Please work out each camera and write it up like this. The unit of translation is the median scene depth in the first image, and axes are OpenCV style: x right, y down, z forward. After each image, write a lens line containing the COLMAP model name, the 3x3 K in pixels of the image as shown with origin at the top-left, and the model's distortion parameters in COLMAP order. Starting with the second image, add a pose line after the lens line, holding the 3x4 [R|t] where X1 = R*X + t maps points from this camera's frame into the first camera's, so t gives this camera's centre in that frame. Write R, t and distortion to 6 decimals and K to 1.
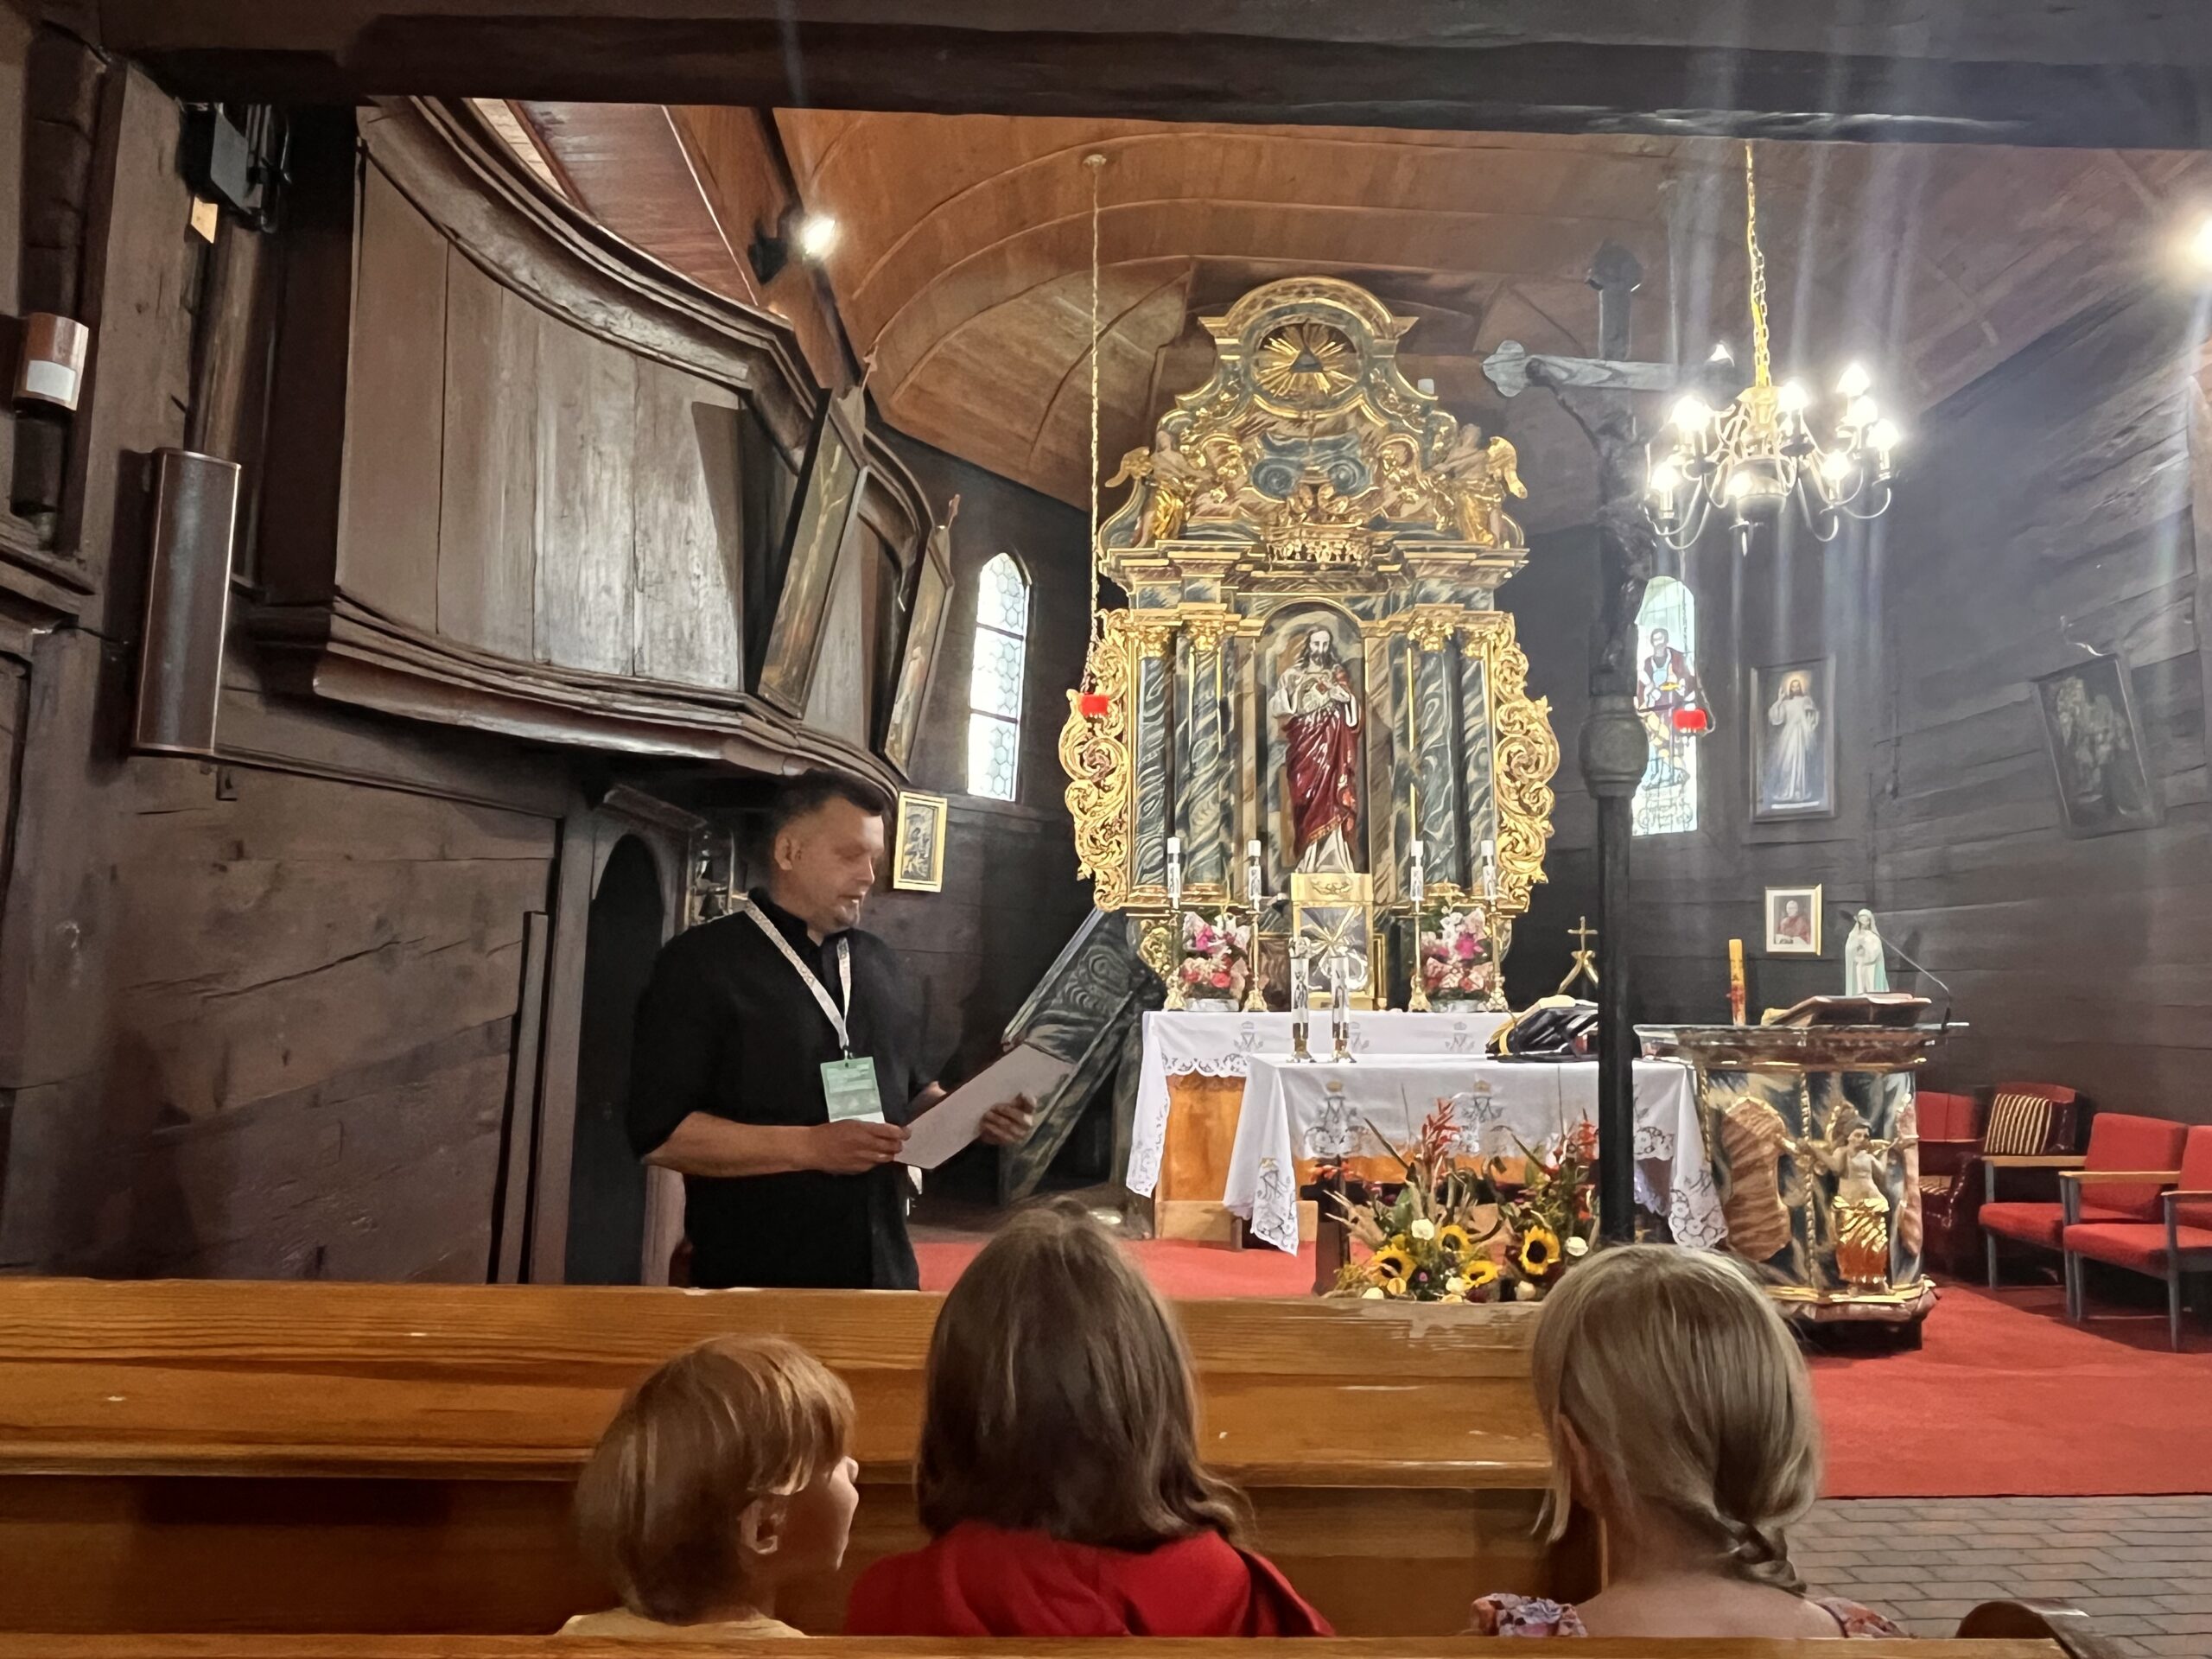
lens RADIAL K [[1521.2, 0, 1097.5], [0, 1521.2, 821.3], [0, 0, 1]] dist [0.000857, -0.001298]
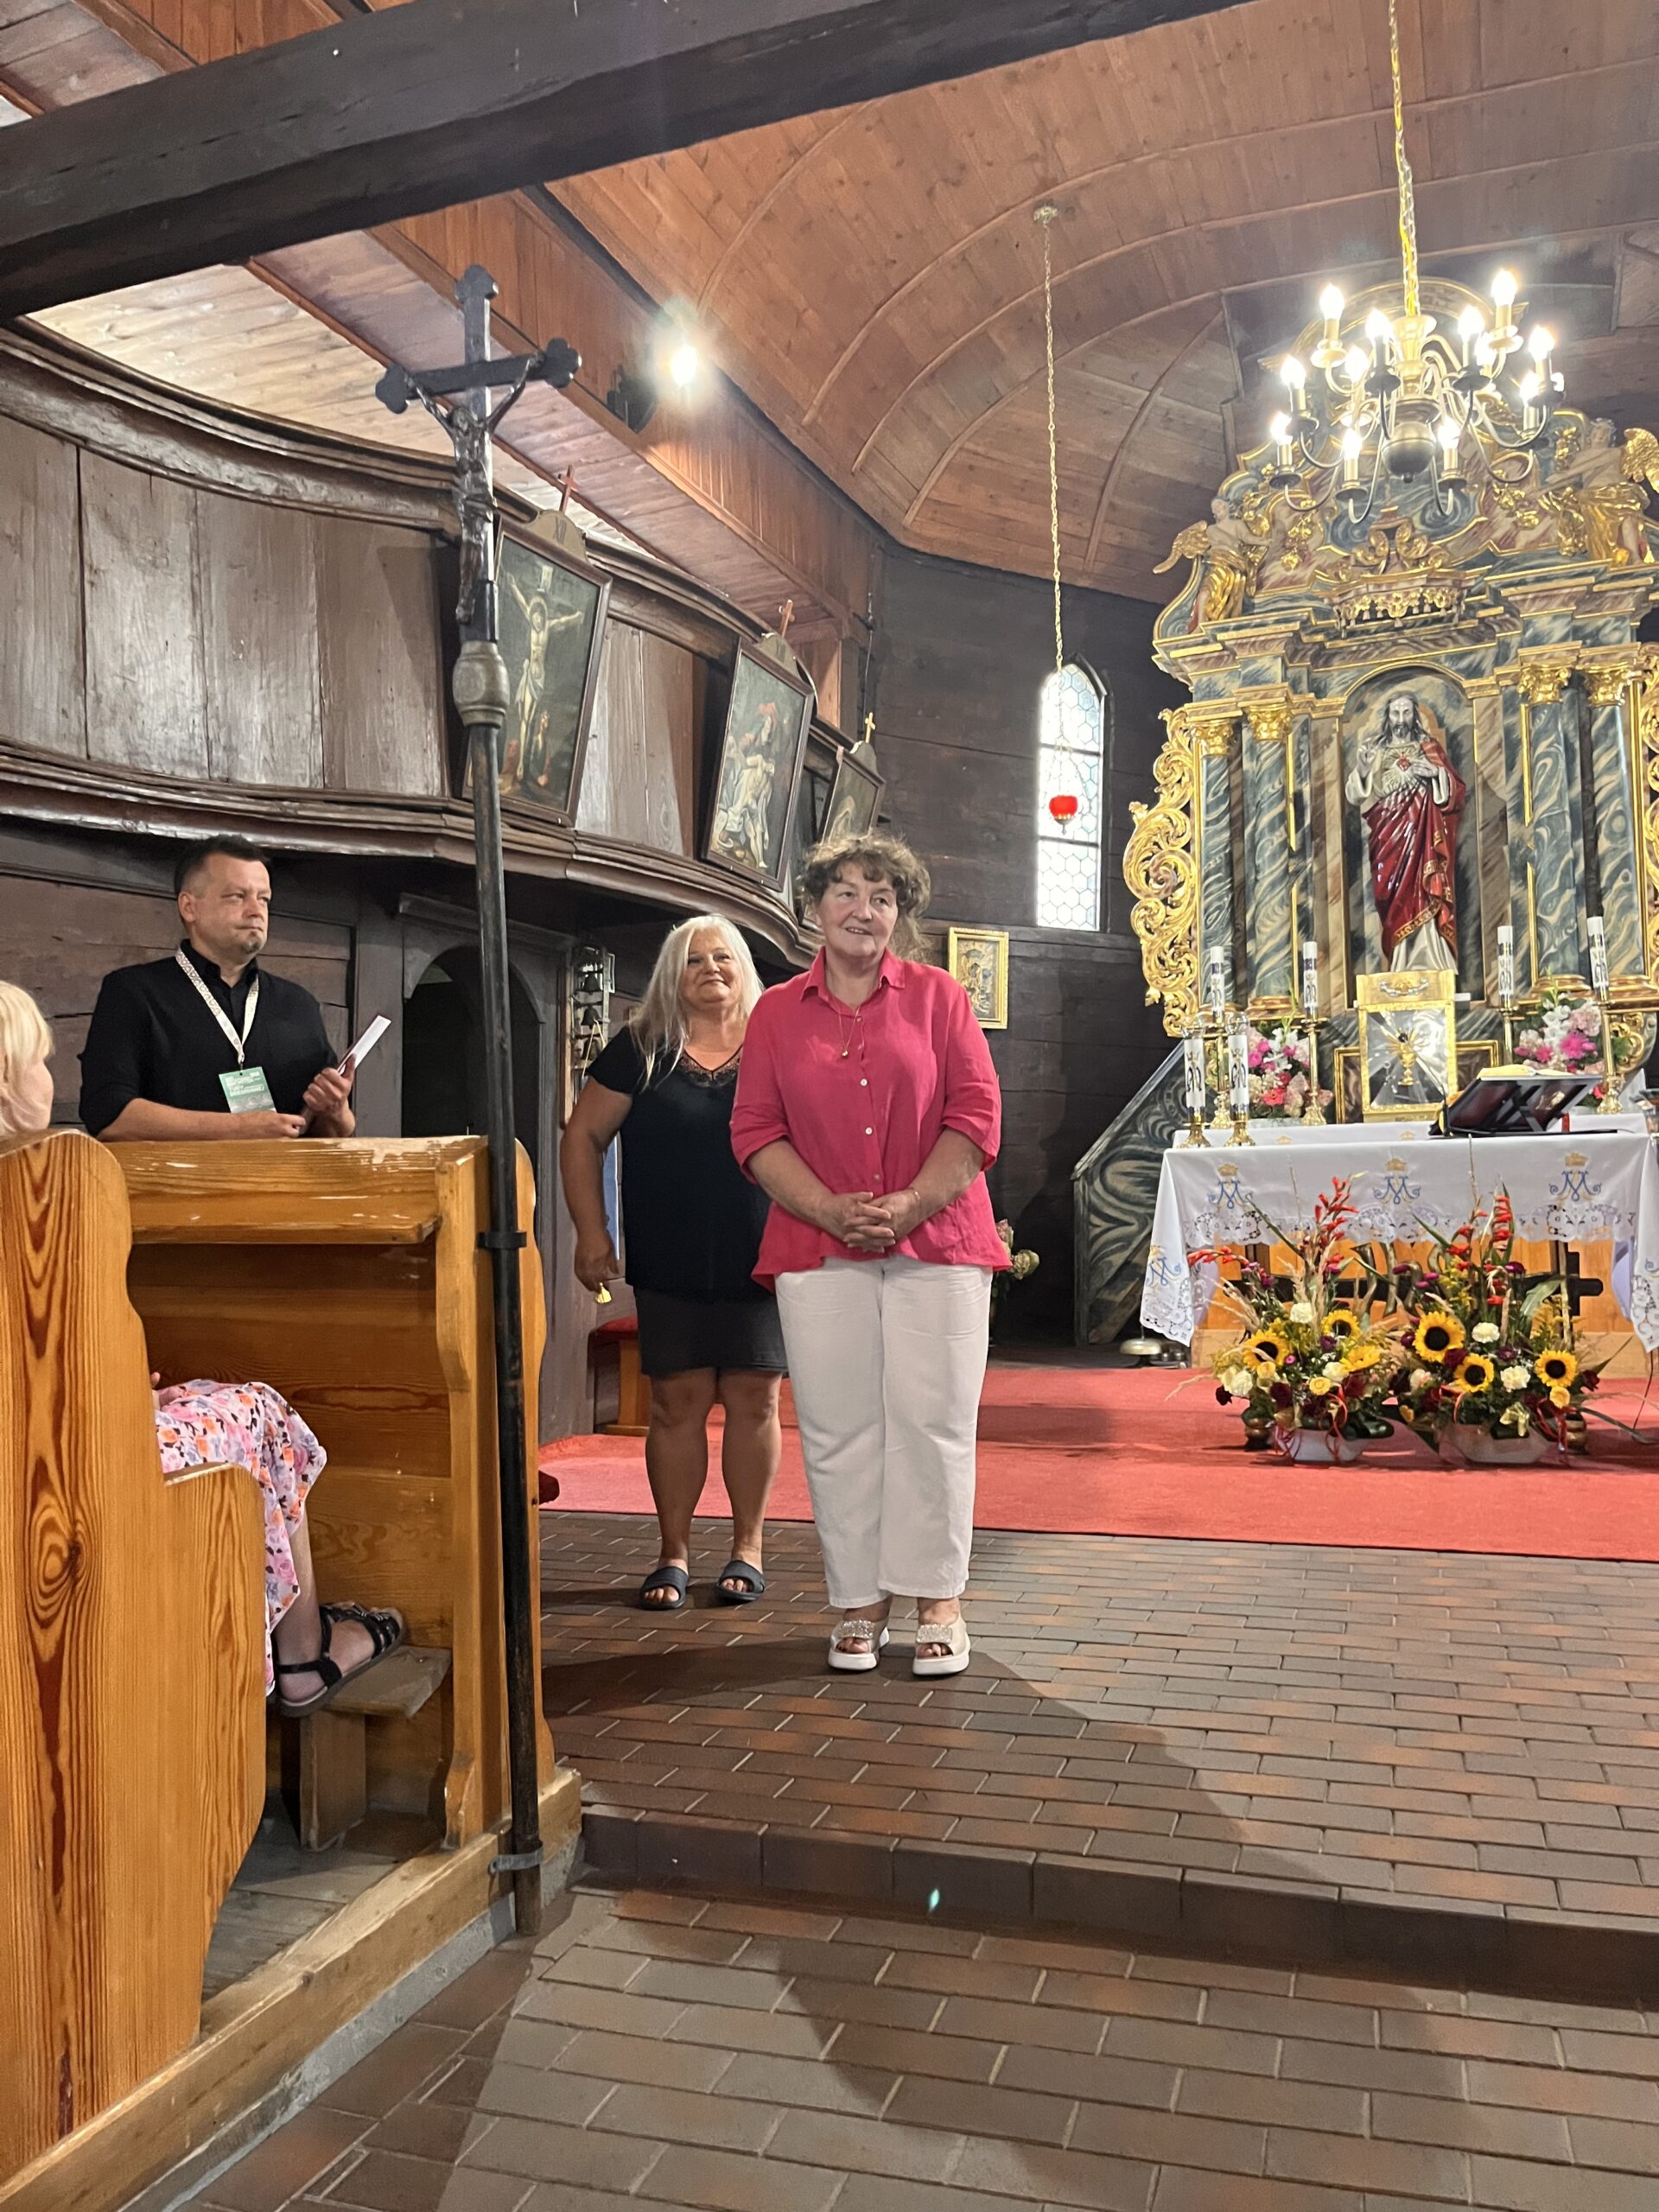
lens RADIAL K [[1674.2, 0, 819.0], [0, 1674.2, 1119.5], [0, 0, 1]] dist [0.000187, 0.062894]
pose [[0.922965, -0.046011, -0.382123, 0.193411], [0.069827, 0.996370, 0.048687, 0.045132], [0.378496, -0.071619, 0.922828, -0.030945]]
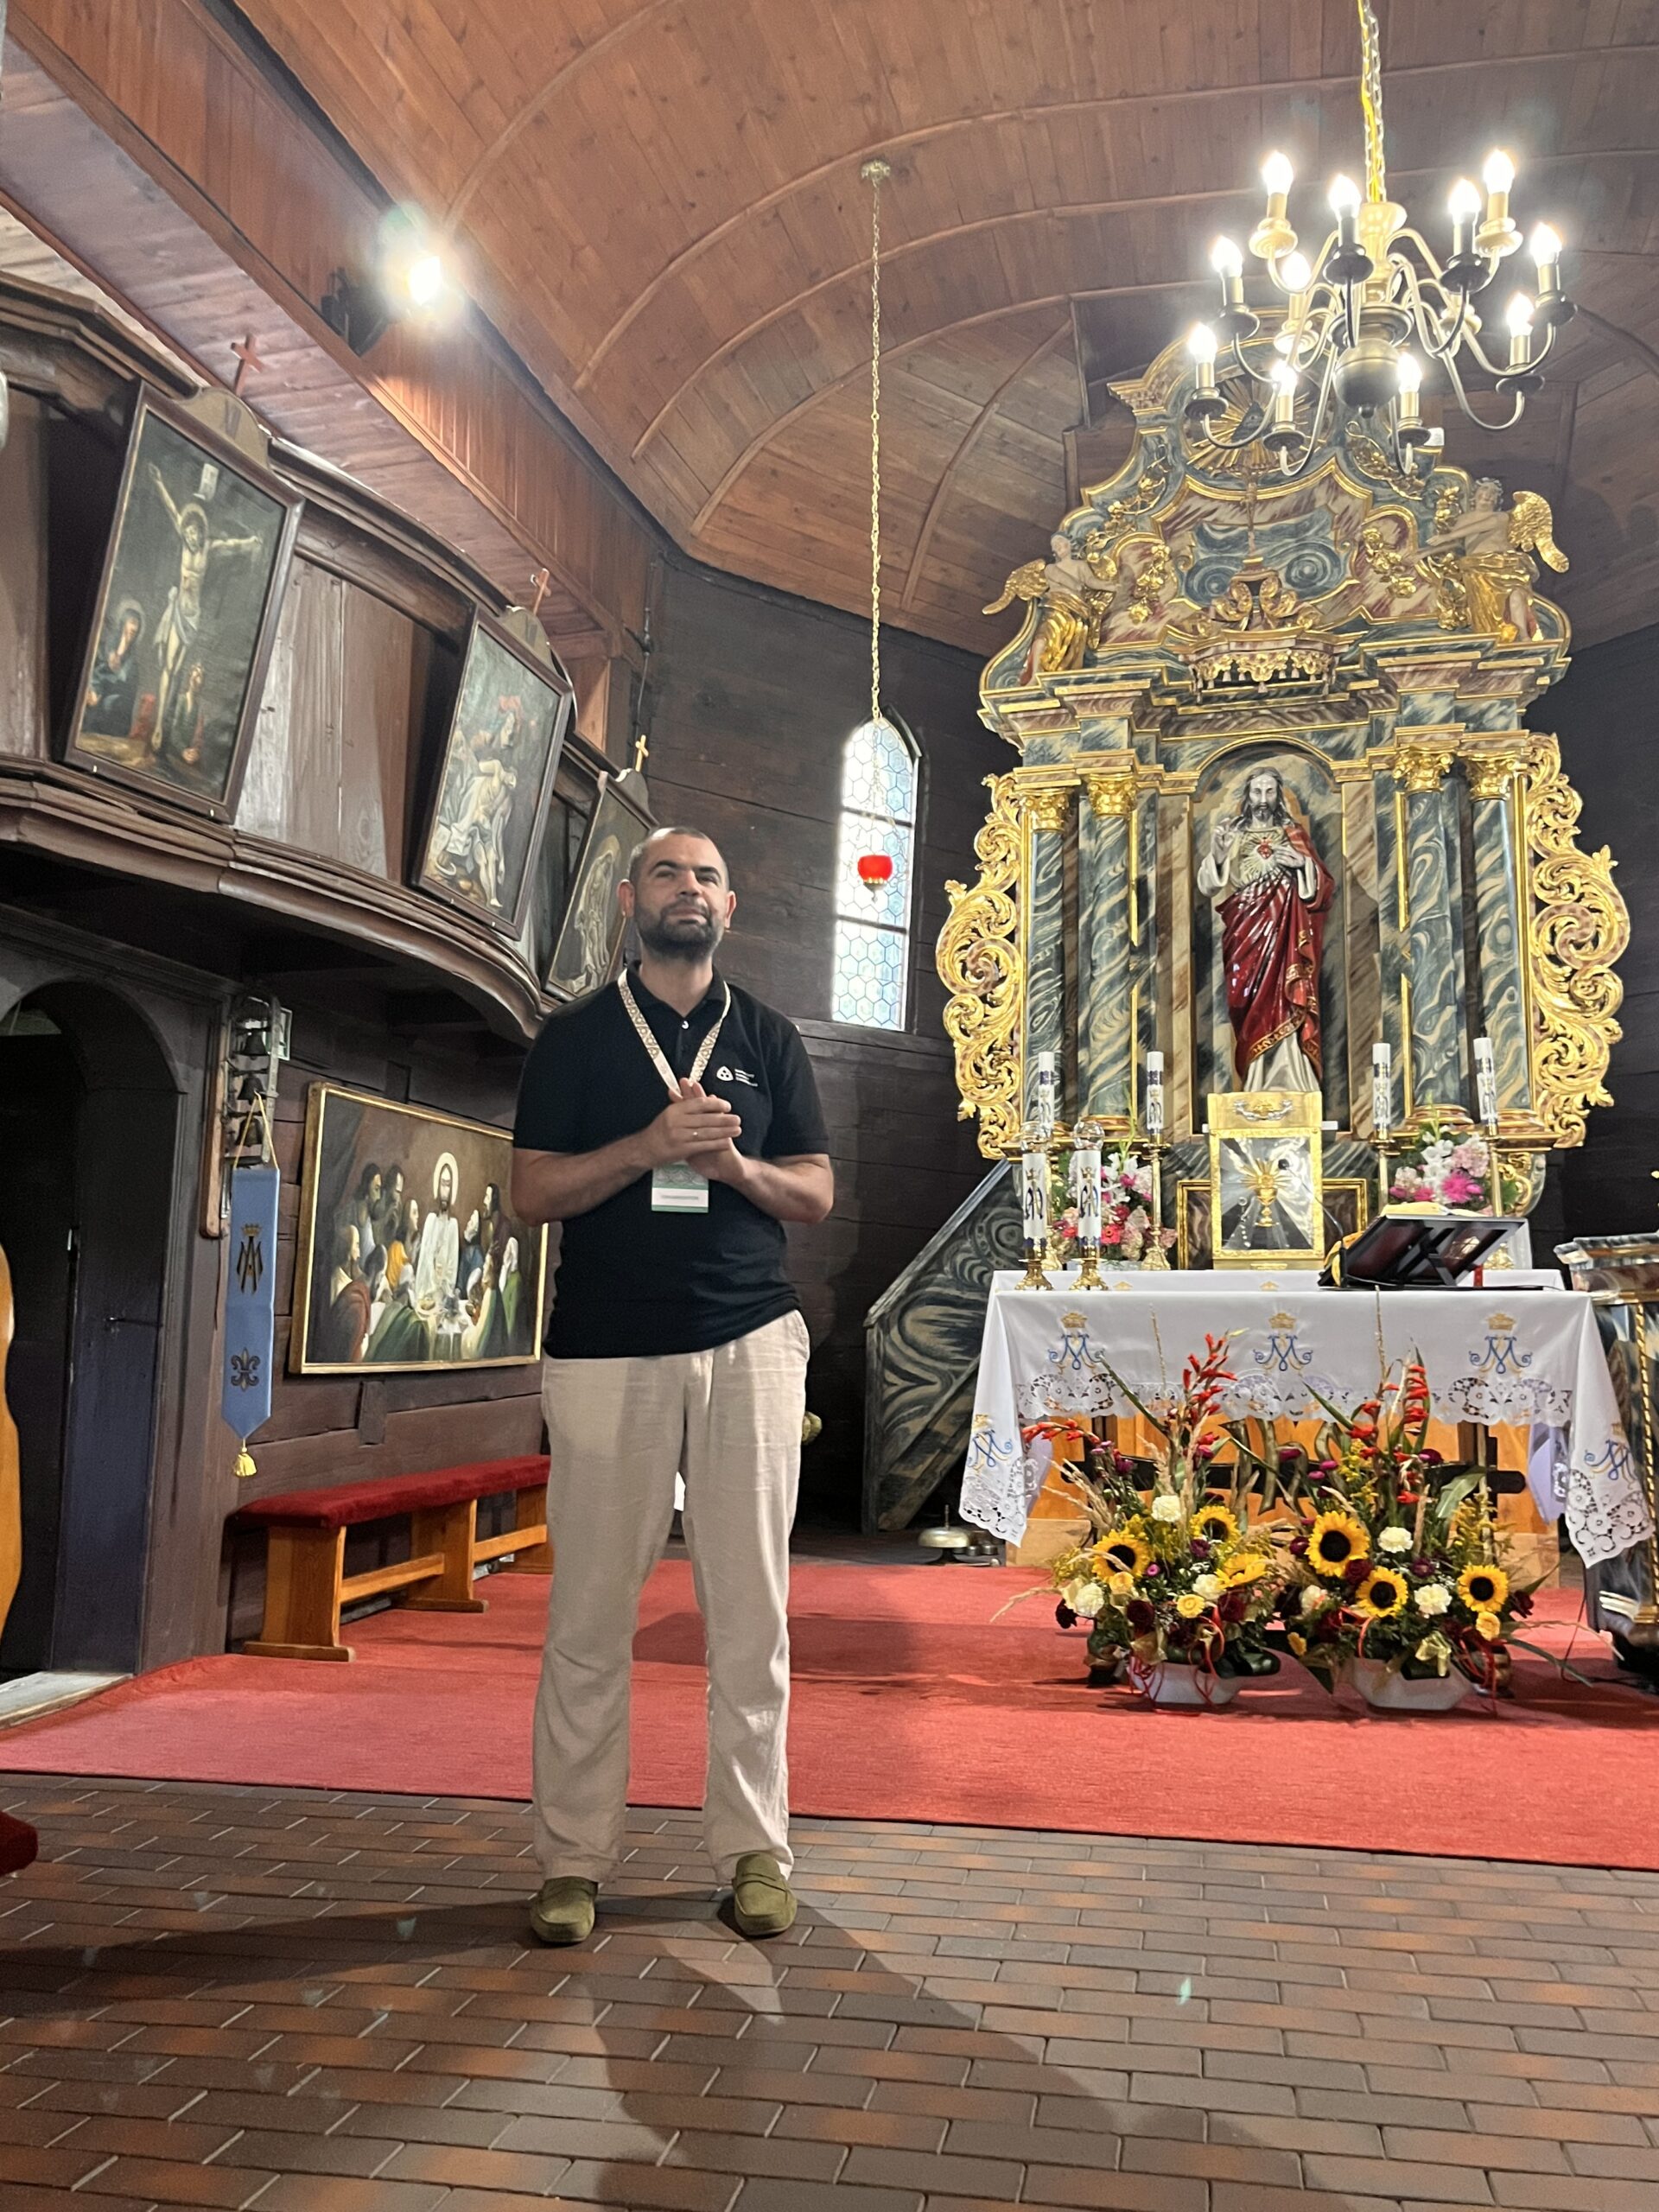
lens RADIAL K [[1876.6, 0, 811.2], [0, 1876.6, 1123.2], [0, 0, 1]] dist [0.083030, -0.199619]
pose [[0.966064, -0.029772, -0.256580, 0.163532], [0.026818, 0.999528, -0.015003, 0.053307], [0.256906, 0.007612, 0.966406, 0.047816]]
